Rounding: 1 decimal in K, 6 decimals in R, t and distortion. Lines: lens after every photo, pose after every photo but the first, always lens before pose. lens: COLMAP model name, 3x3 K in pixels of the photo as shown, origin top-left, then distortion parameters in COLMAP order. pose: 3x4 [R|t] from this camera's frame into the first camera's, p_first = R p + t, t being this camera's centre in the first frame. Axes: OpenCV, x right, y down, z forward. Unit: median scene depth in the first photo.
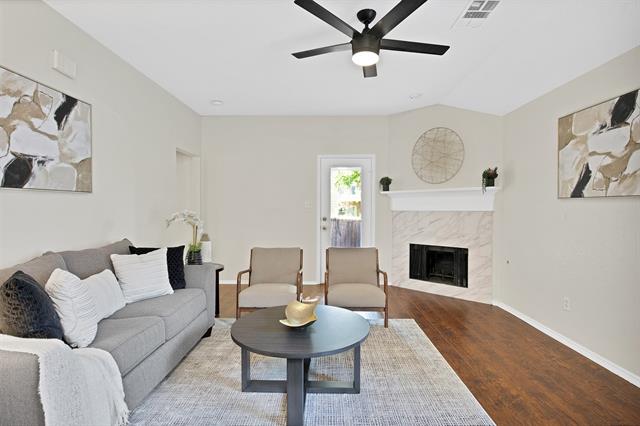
lens RADIAL K [[332.8, 0, 324.6], [0, 332.8, 201.3], [0, 0, 1]] dist [-0.023000, 0.000824]
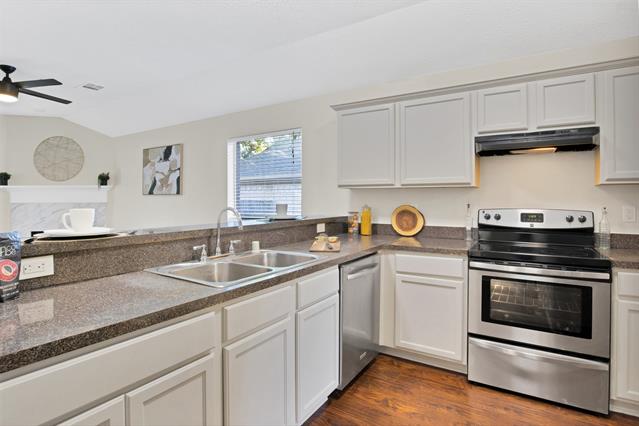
lens RADIAL K [[332.3, 0, 324.1], [0, 332.3, 201.3], [0, 0, 1]] dist [-0.023000, 0.000824]
pose [[0.525651, -0.006297, 0.850677, -0.294981], [-0.010950, 0.999840, 0.014168, -0.008639], [-0.850630, -0.016763, 0.525497, -0.782402]]
